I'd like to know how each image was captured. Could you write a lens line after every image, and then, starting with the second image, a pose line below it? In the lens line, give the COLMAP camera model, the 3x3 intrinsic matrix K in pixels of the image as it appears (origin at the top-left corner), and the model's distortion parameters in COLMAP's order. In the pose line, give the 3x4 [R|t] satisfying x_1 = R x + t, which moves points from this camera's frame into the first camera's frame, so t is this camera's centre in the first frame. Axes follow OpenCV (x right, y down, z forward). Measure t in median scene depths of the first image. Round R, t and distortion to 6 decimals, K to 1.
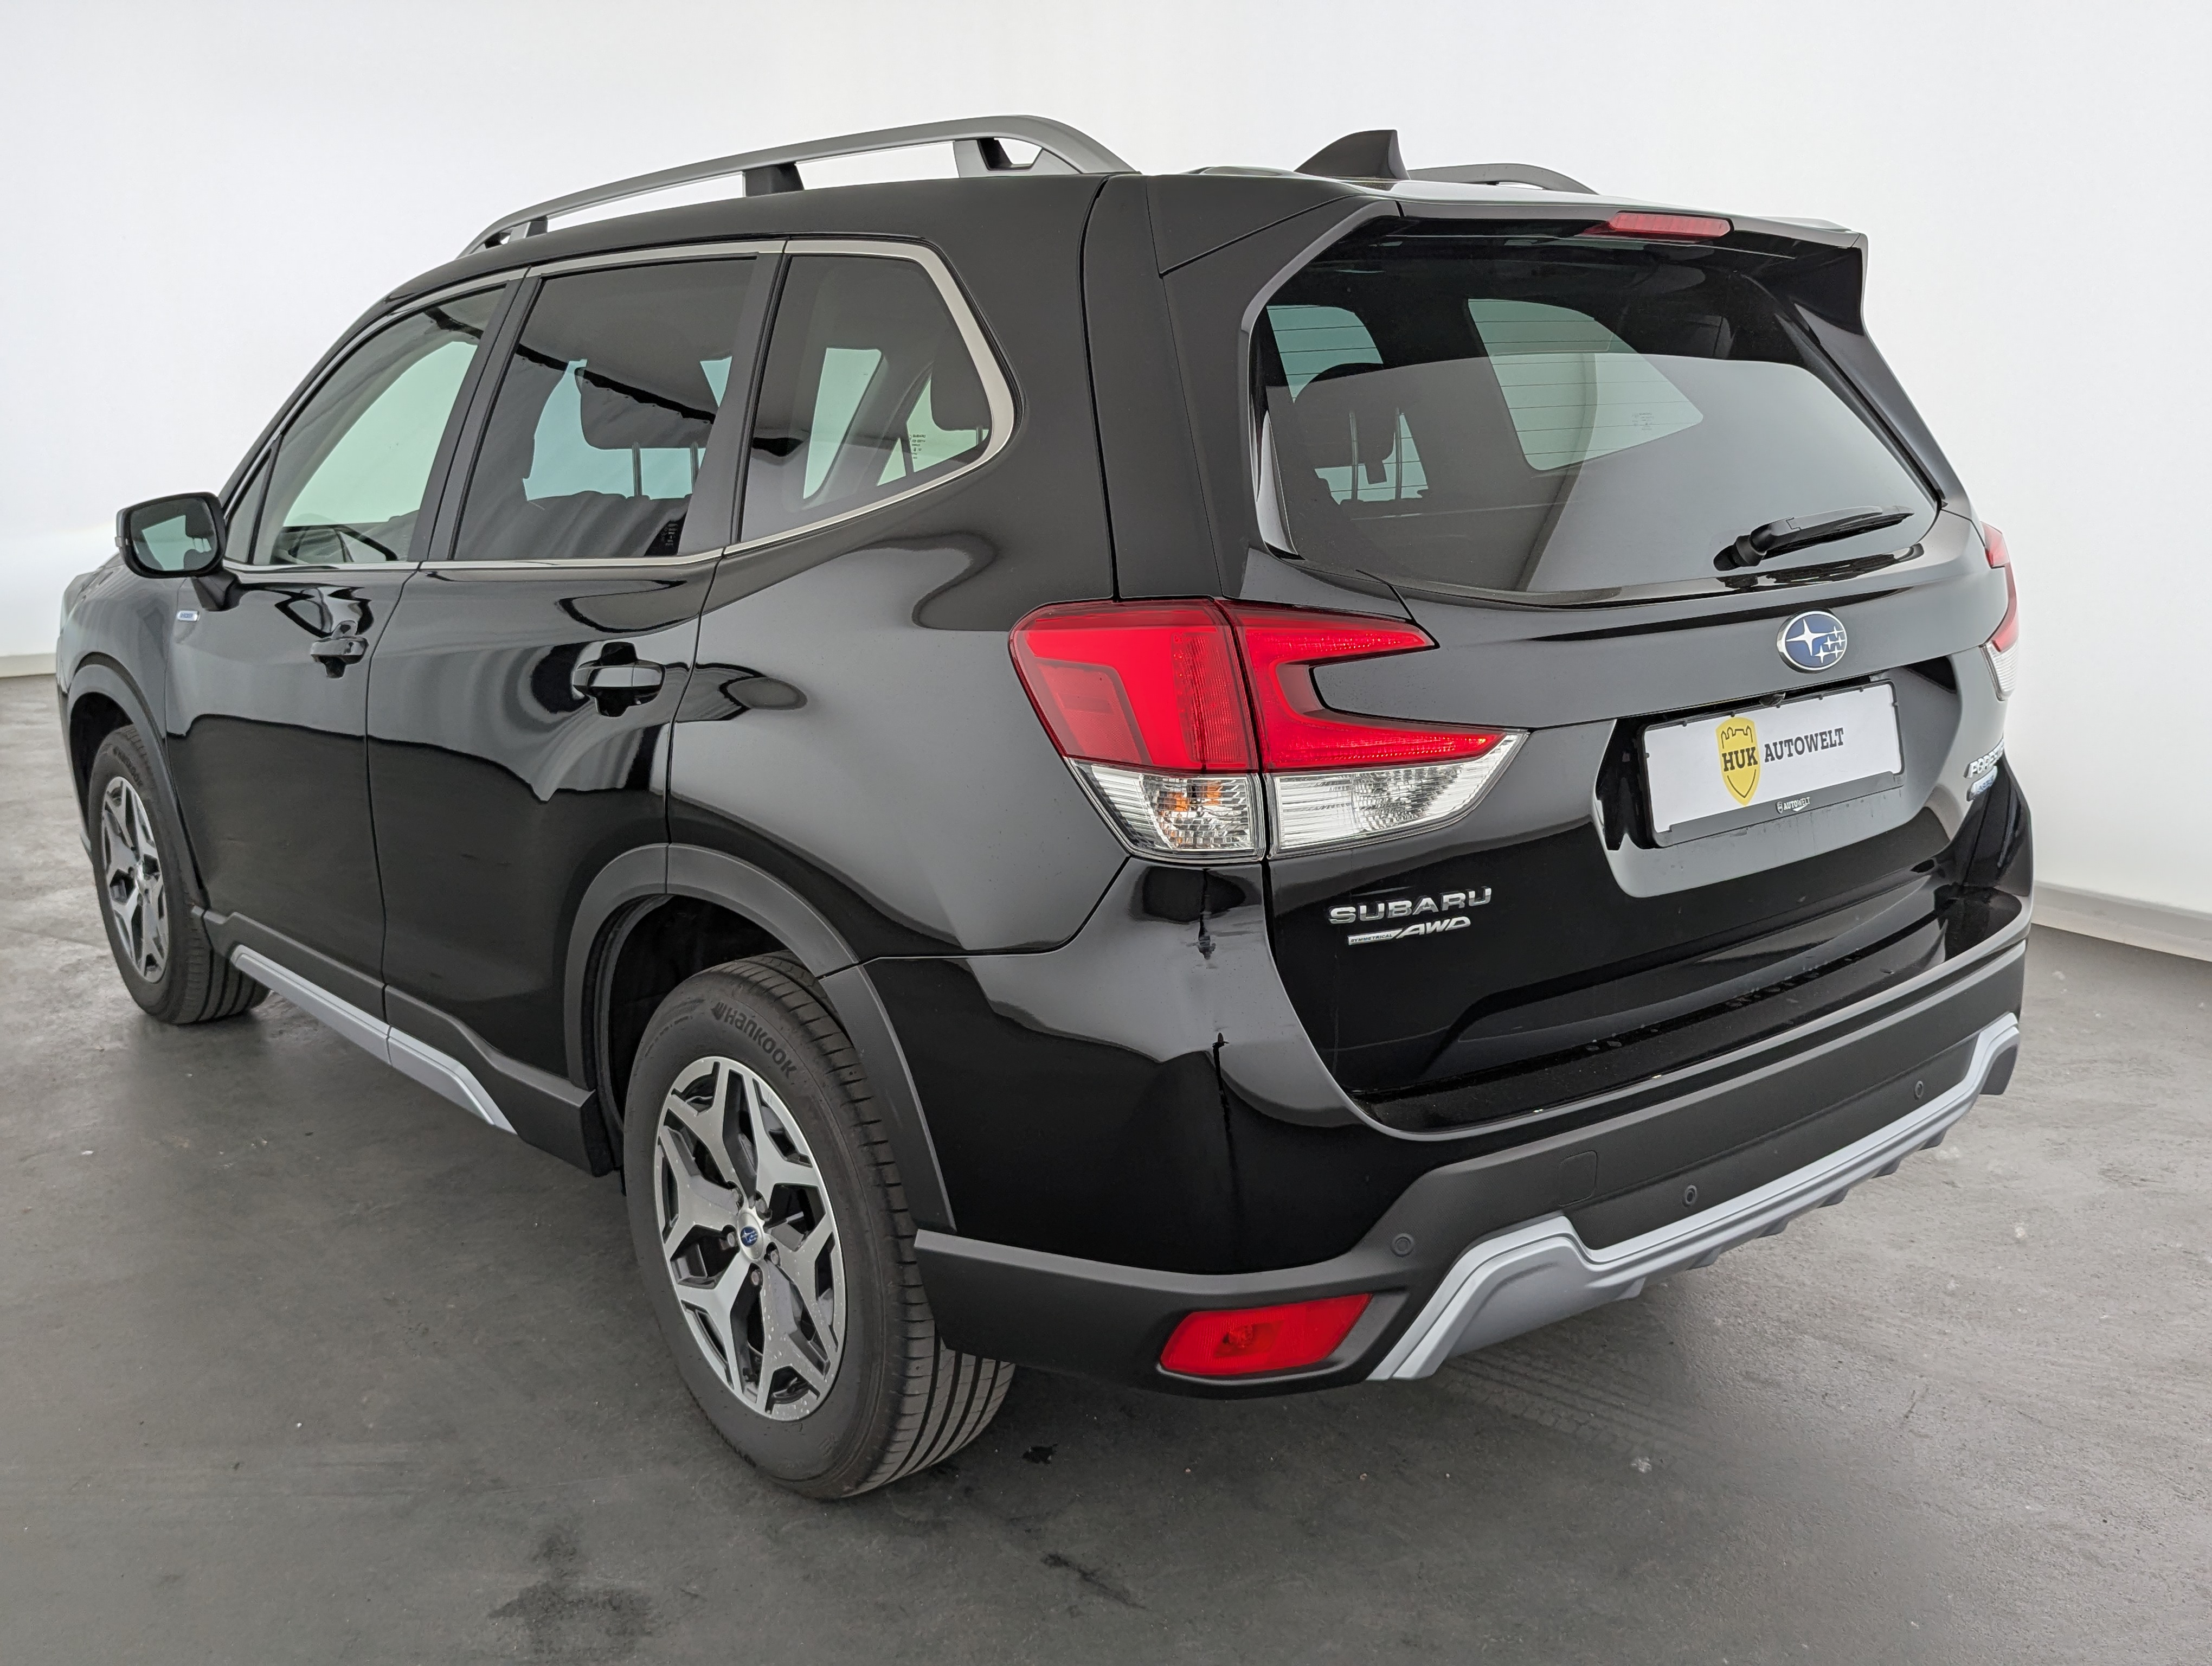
lens RADIAL K [[2015.1, 0, 1110.0], [0, 2015.1, 833.2], [0, 0, 1]] dist [0.051259, 0.000000]
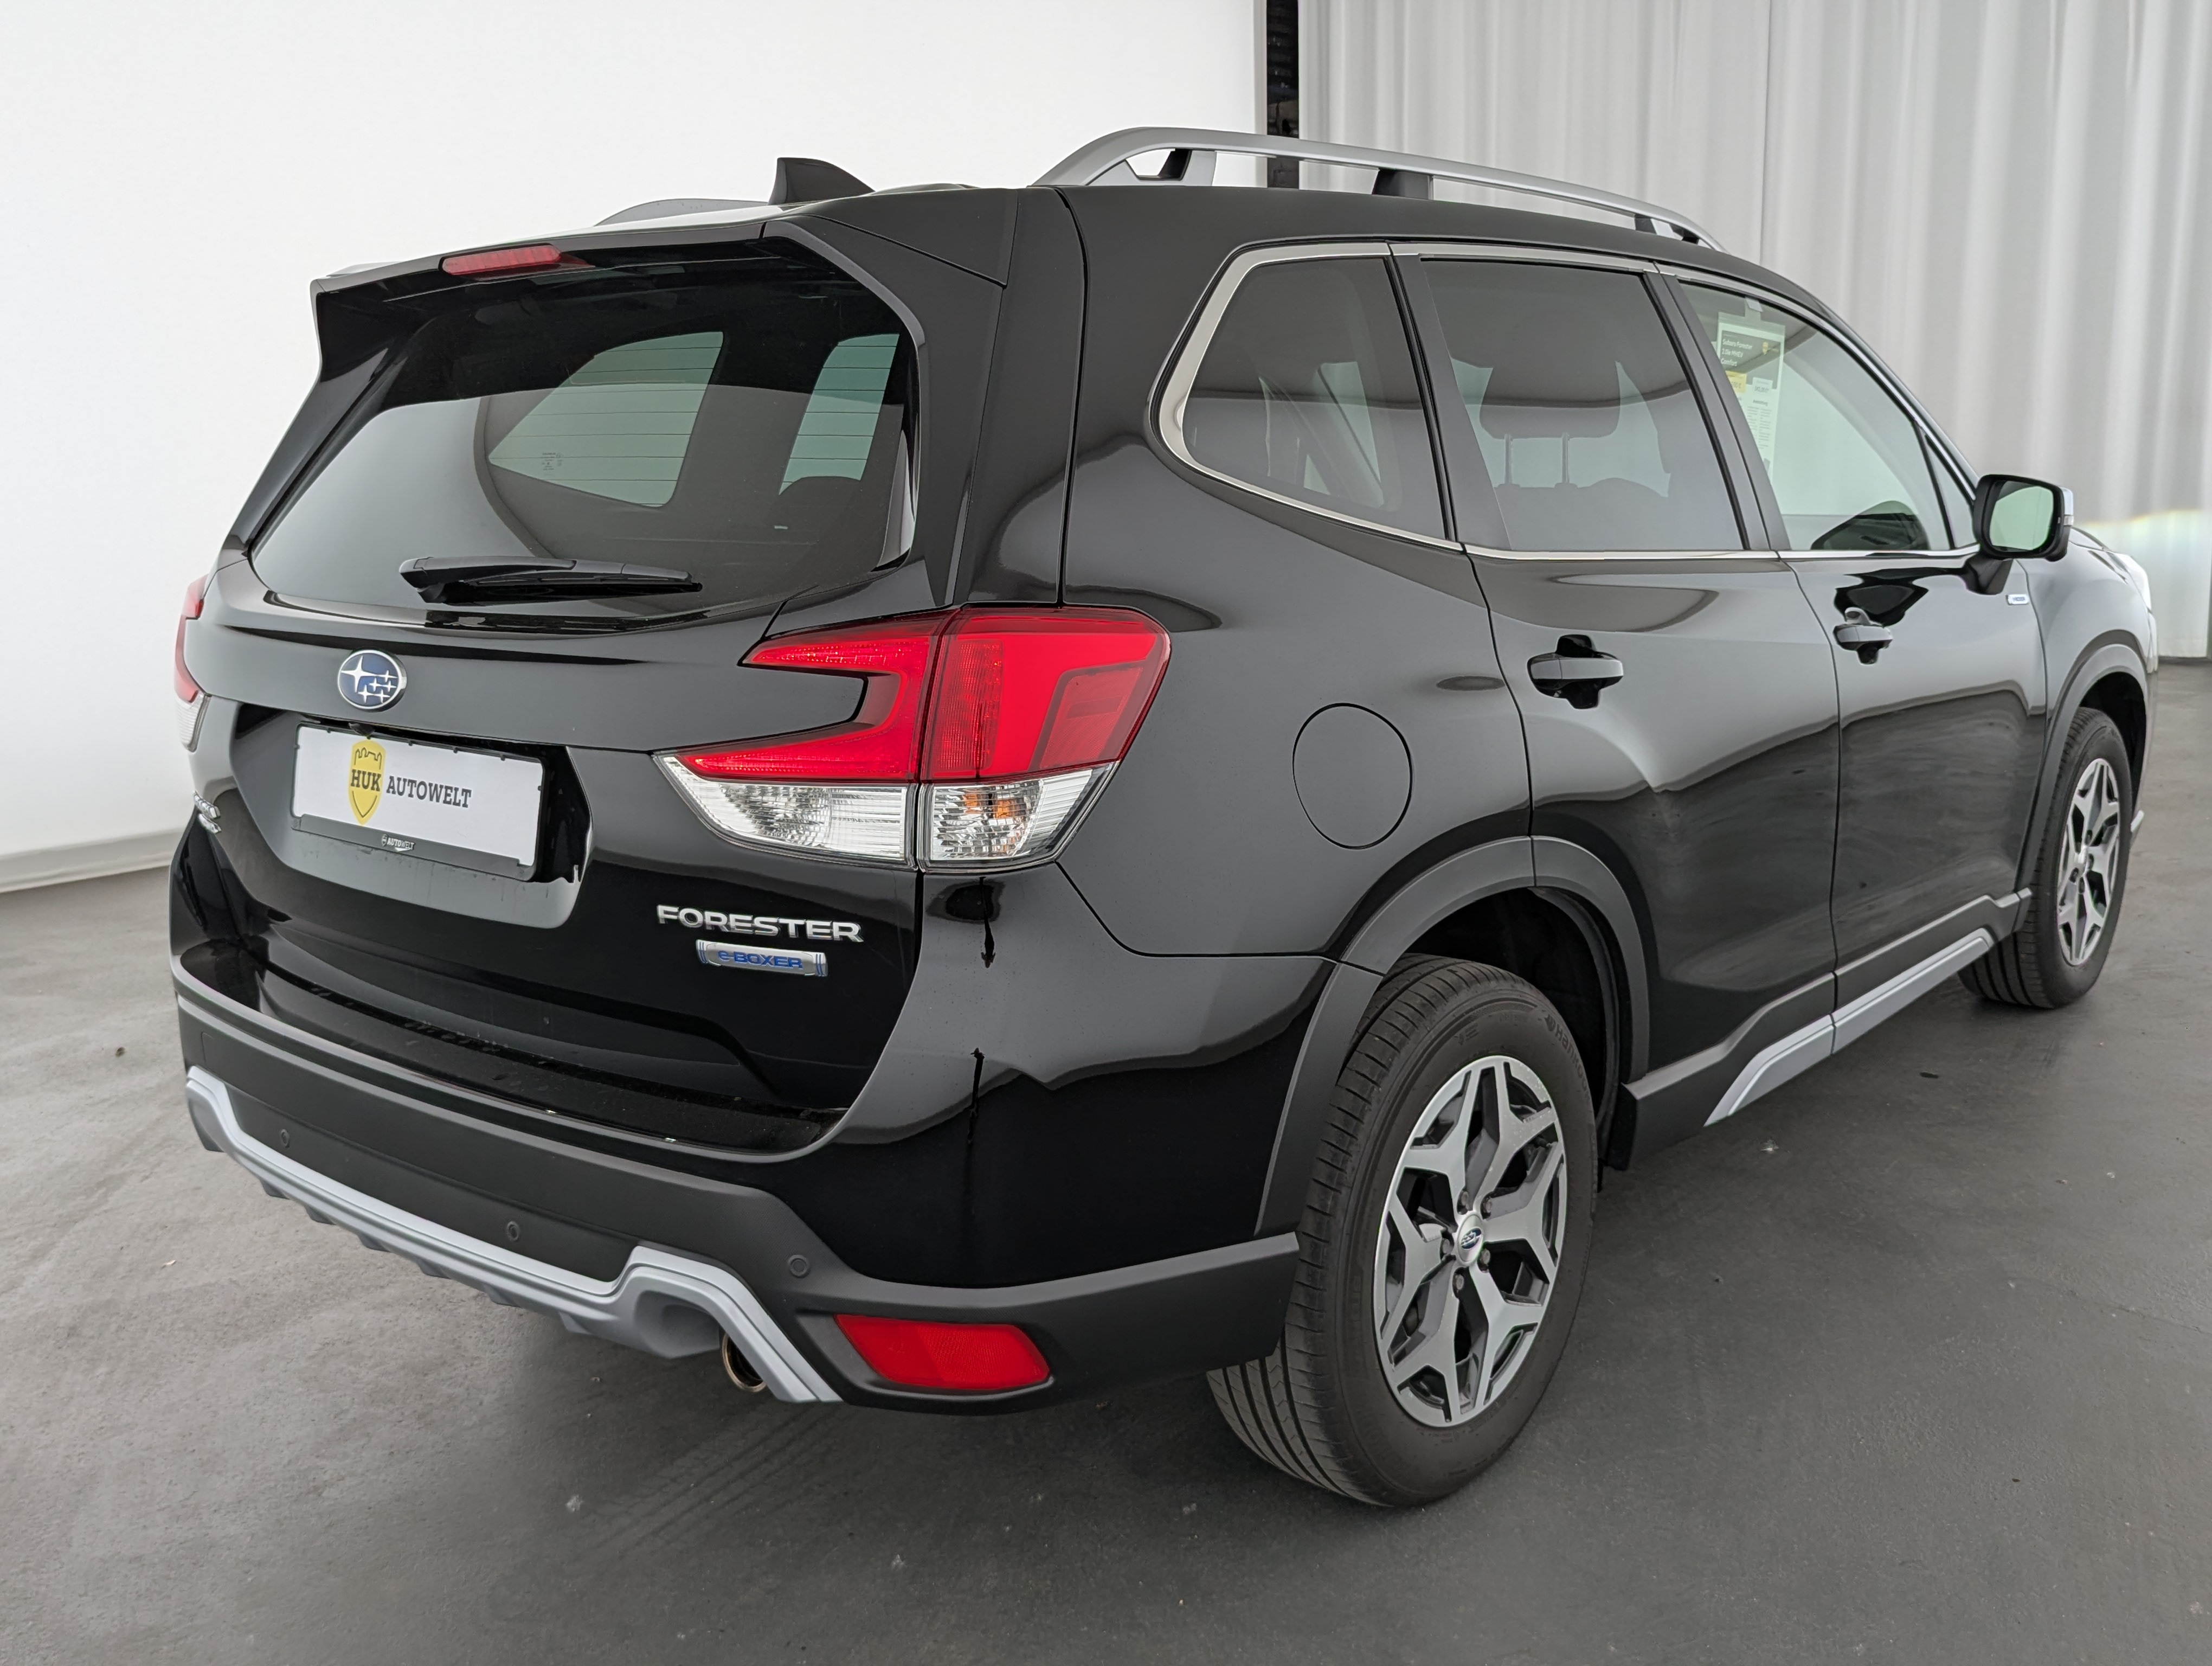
lens RADIAL K [[2015.1, 0, 1117.7], [0, 2015.1, 836.4], [0, 0, 1]] dist [0.051259, 0.000000]
pose [[0.150664, 0.208594, -0.966328, 1.547339], [-0.184914, 0.966180, 0.179732, -0.299567], [0.971137, 0.151609, 0.184140, 1.327518]]
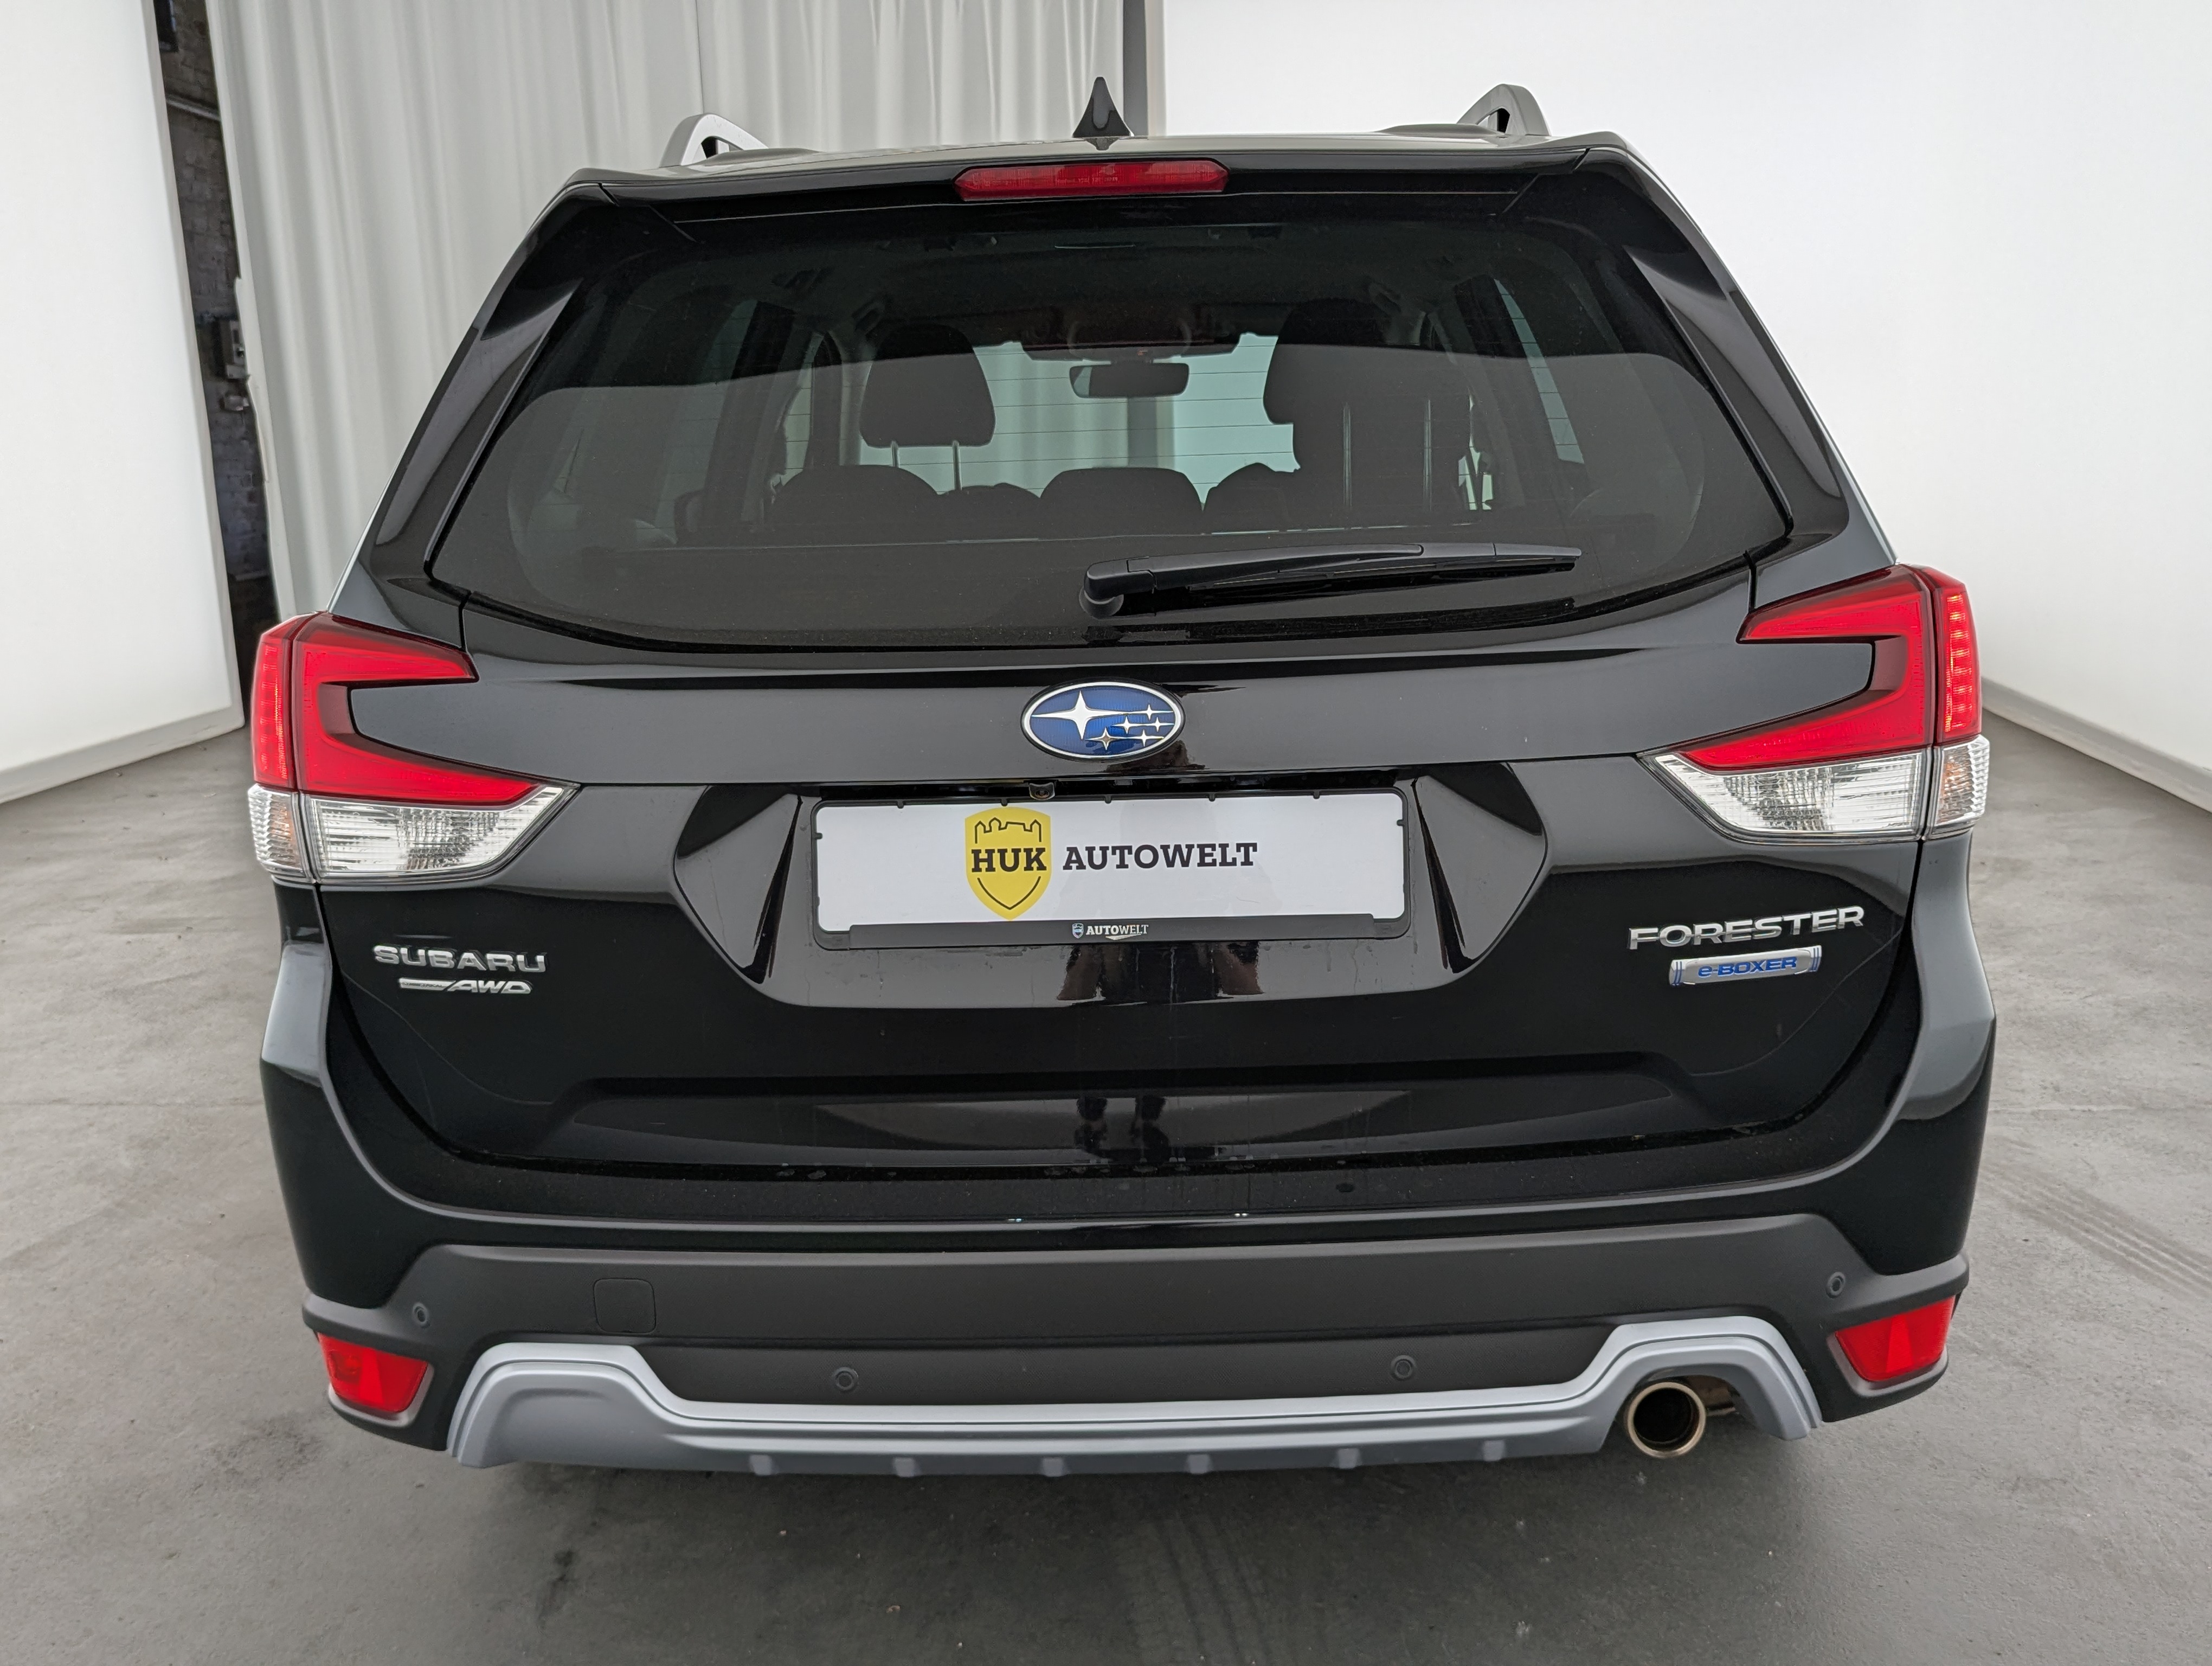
lens RADIAL K [[2015.1, 0, 1107.0], [0, 2015.1, 835.7], [0, 0, 1]] dist [0.051259, 0.000000]
pose [[0.743741, 0.133034, -0.655096, 0.949298], [-0.121772, 0.990562, 0.062910, -0.111475], [0.657283, 0.032984, 0.752922, 0.488321]]
